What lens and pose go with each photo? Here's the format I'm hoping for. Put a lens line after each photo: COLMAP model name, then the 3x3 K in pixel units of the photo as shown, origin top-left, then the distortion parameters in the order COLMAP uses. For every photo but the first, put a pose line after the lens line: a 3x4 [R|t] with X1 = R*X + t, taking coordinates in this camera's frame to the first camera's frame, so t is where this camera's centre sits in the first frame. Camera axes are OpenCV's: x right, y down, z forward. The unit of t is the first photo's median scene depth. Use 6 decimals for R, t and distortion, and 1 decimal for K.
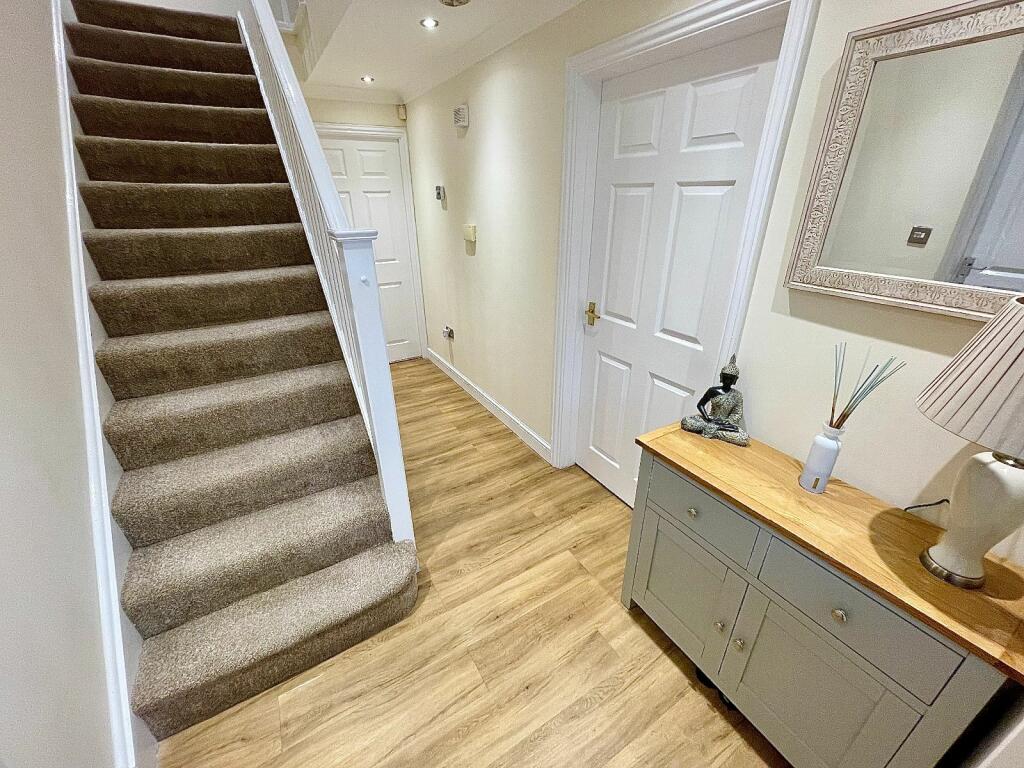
lens RADIAL K [[412.0, 0, 510.8], [0, 412.0, 386.2], [0, 0, 1]] dist [-0.015057, 0.006879]
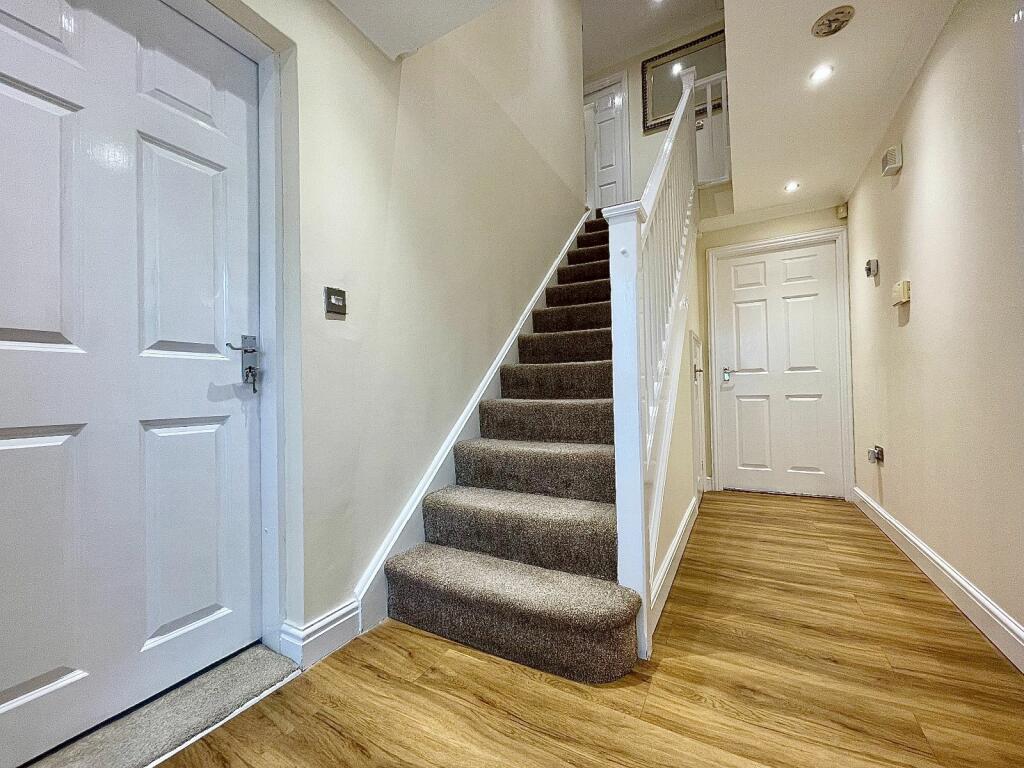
lens RADIAL K [[412.0, 0, 510.8], [0, 412.0, 386.2], [0, 0, 1]] dist [-0.015057, 0.006879]
pose [[0.495116, -0.014968, -0.868698, 0.211978], [-0.354622, 0.909292, -0.217785, 0.200087], [0.793160, 0.415889, 0.444897, 0.239221]]
